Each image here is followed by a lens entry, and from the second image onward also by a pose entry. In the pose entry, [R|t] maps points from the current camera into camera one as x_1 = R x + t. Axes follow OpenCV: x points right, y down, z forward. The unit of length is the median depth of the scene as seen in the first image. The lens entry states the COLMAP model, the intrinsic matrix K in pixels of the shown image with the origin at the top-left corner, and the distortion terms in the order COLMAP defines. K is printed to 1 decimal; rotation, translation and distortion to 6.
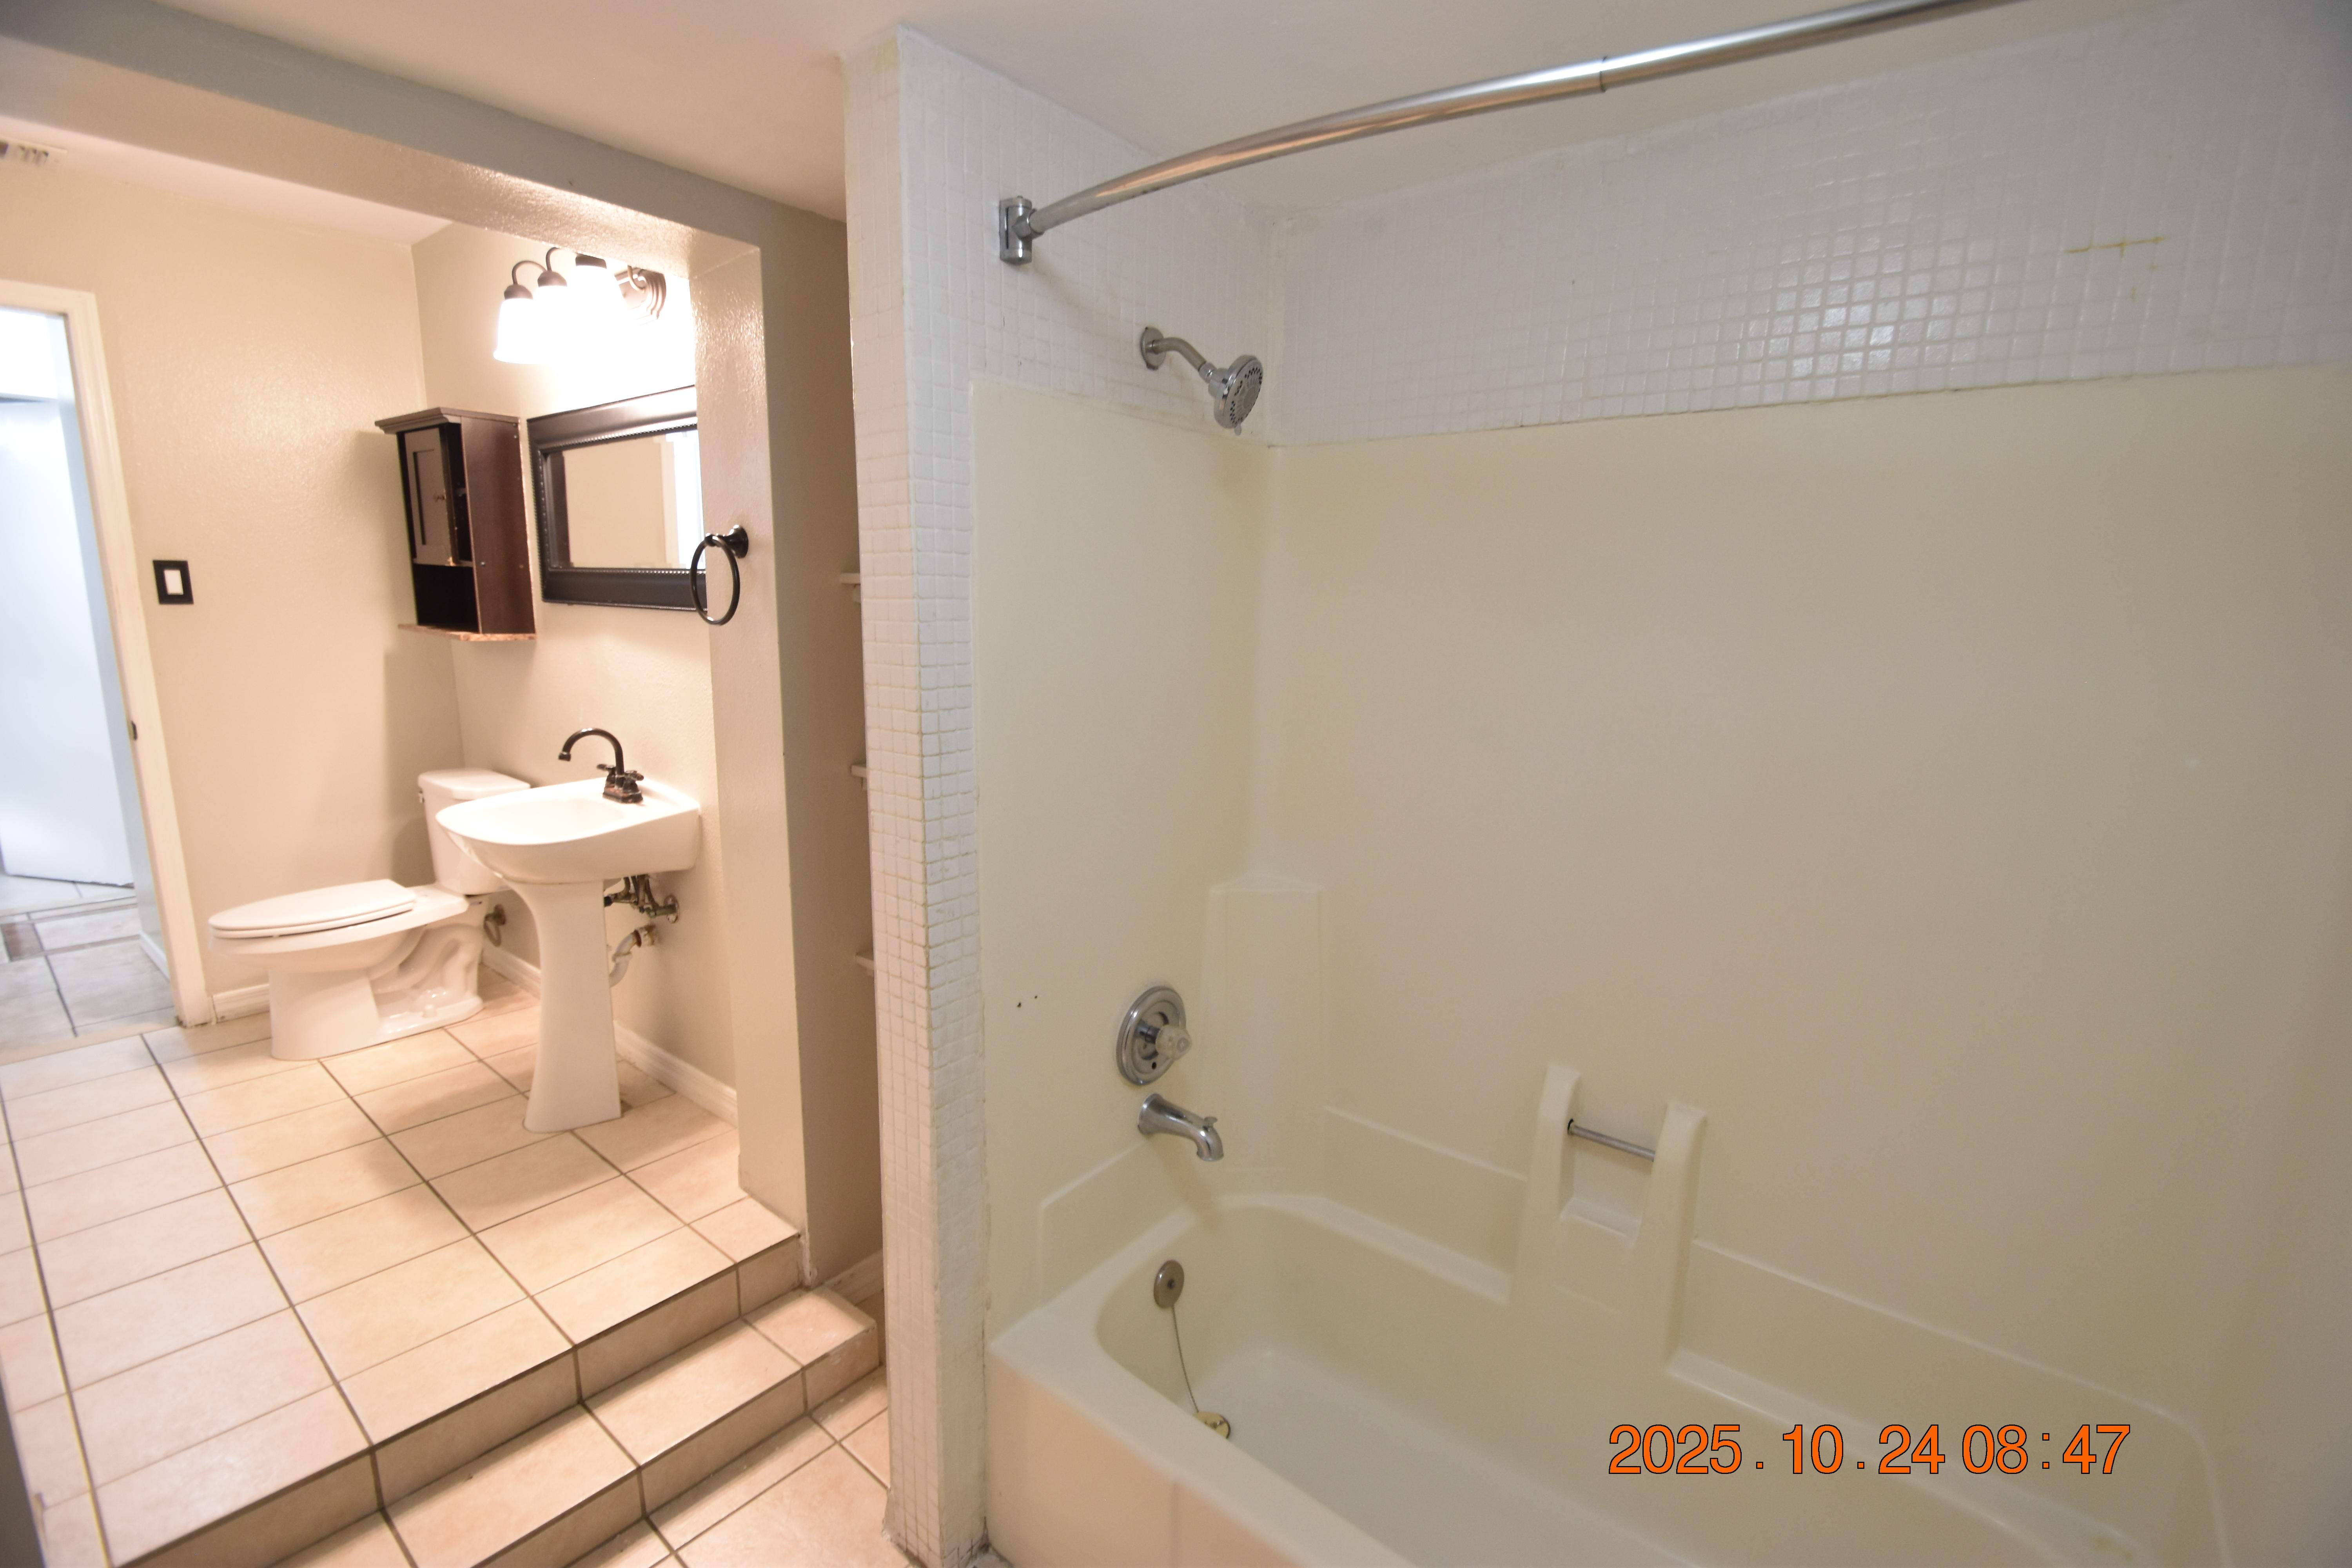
lens RADIAL K [[1026.7, 0, 1169.2], [0, 1026.7, 782.8], [0, 0, 1]] dist [0.011482, -0.012364]
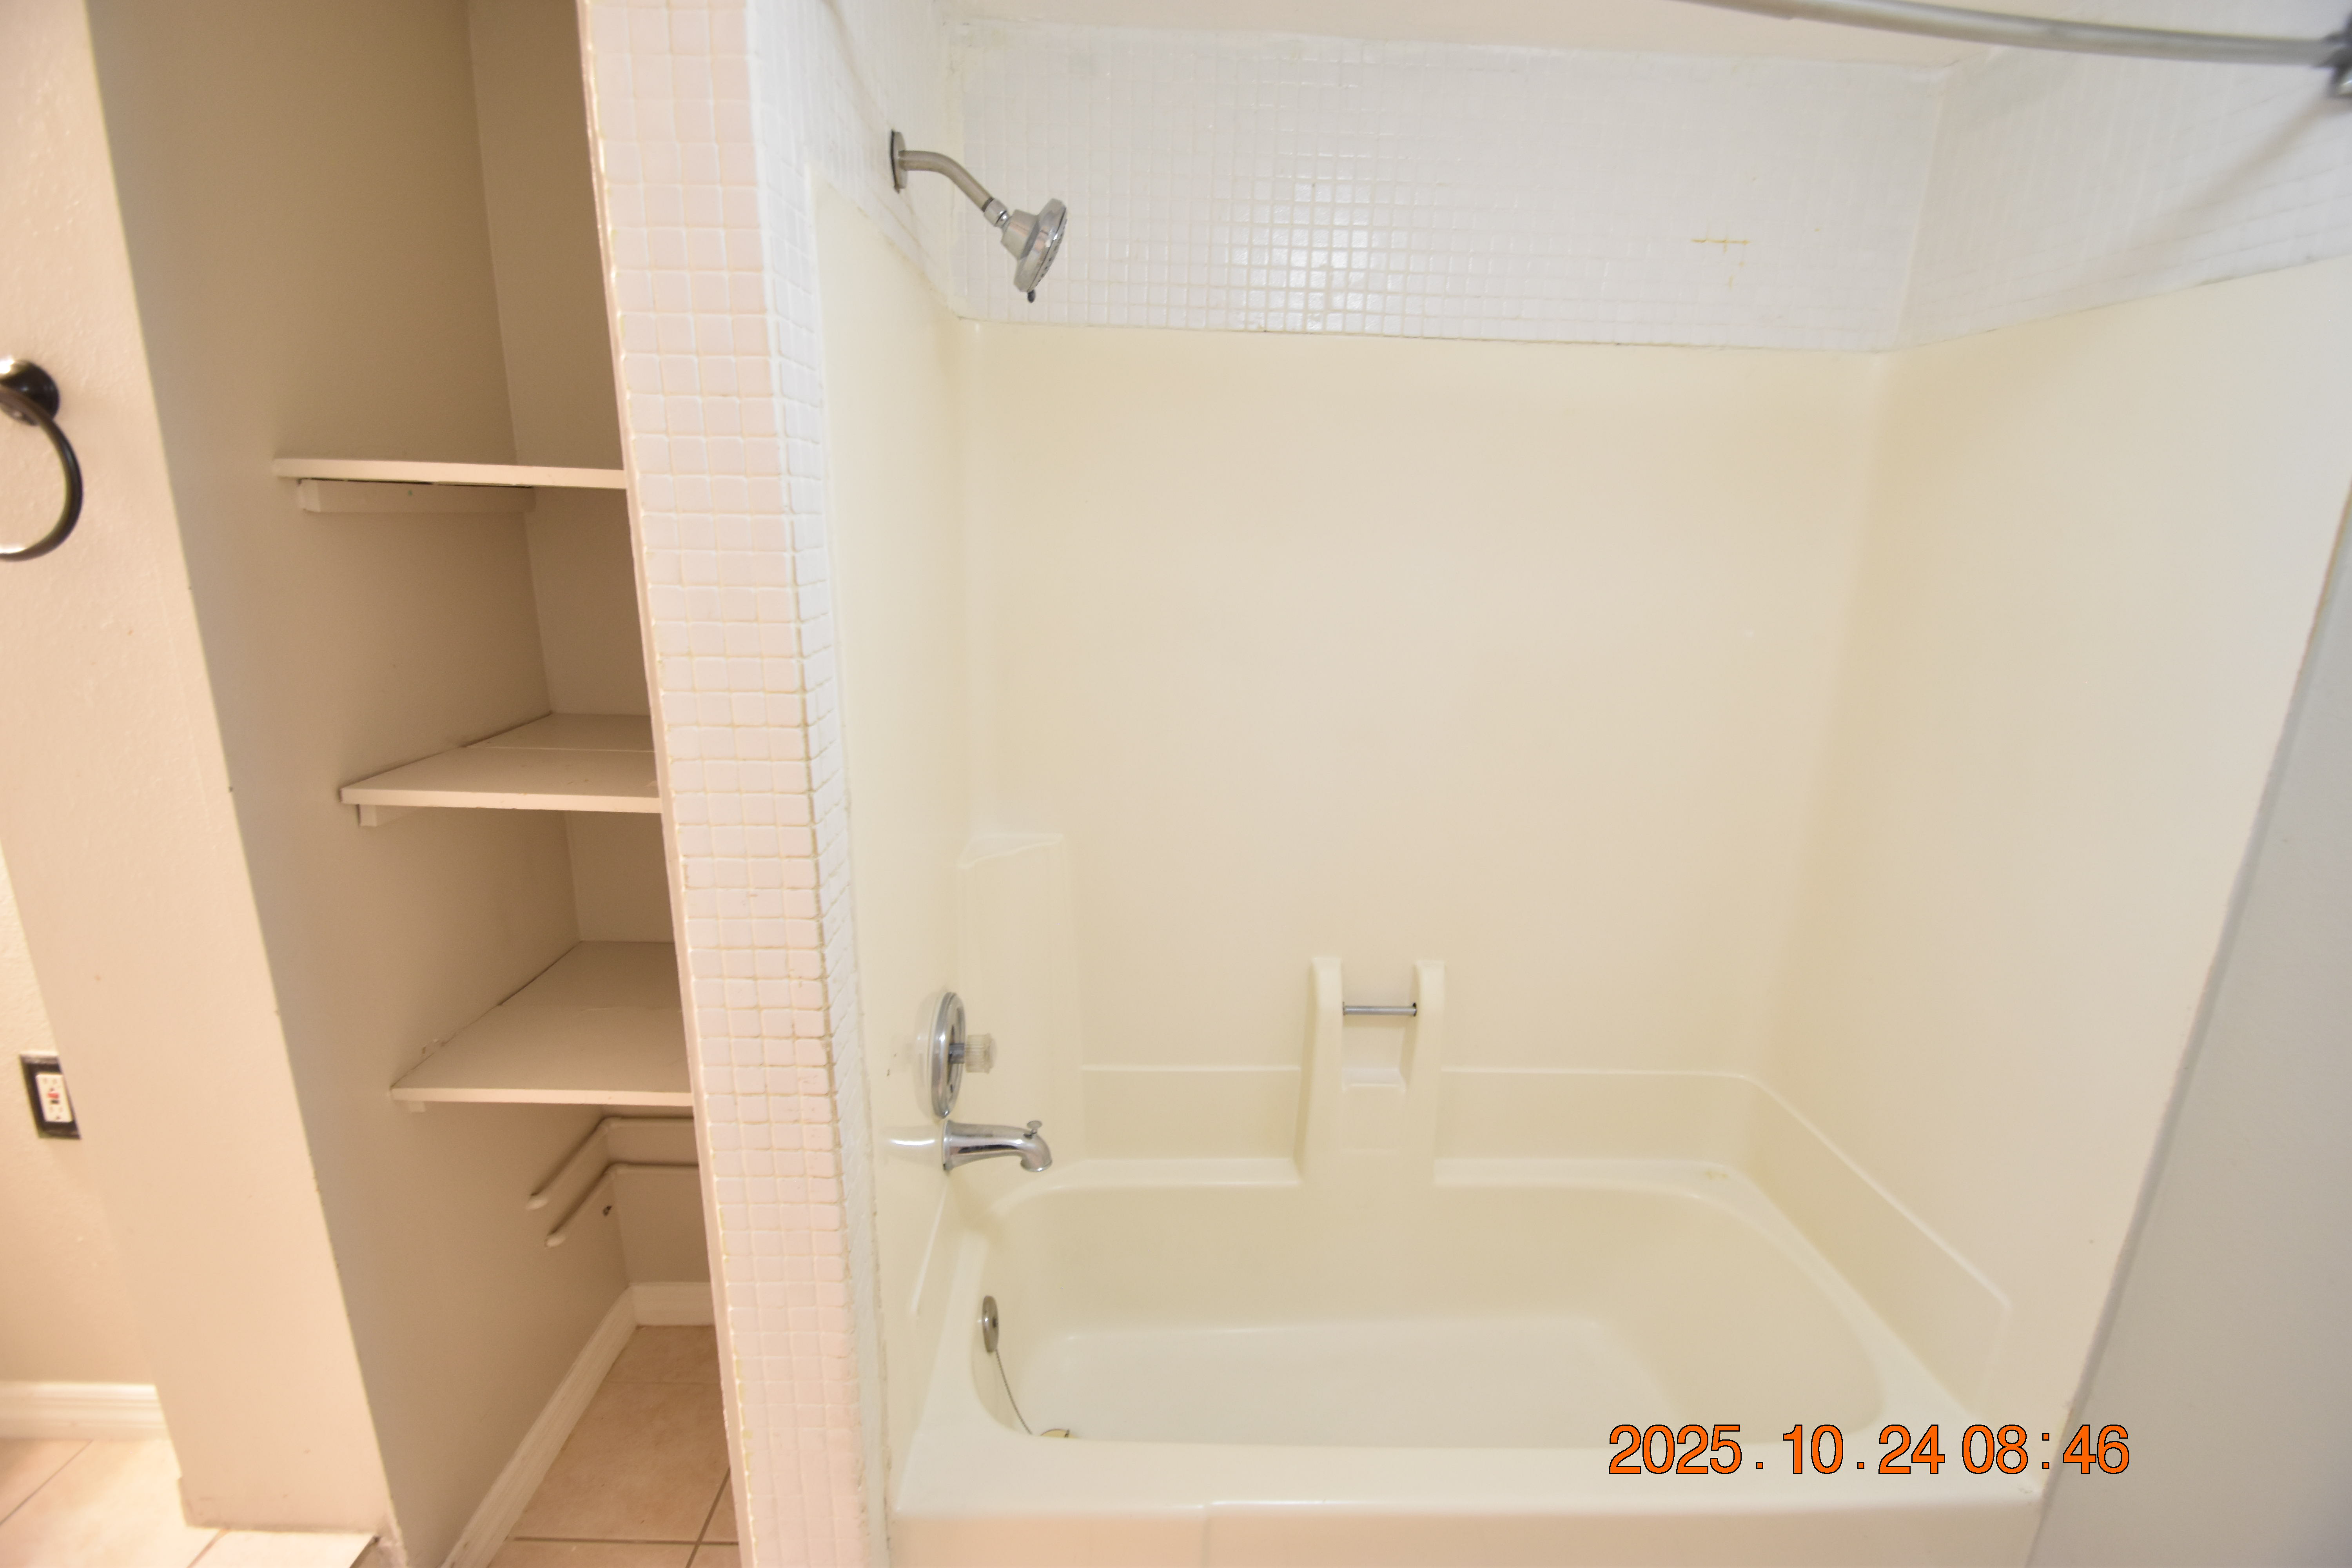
lens RADIAL K [[1026.7, 0, 1172.2], [0, 1026.7, 786.9], [0, 0, 1]] dist [0.011482, -0.012364]
pose [[0.762856, -0.163186, 0.625636, -0.393200], [0.104173, 0.986005, 0.130161, -0.057251], [-0.638121, -0.034119, 0.769180, 0.289399]]
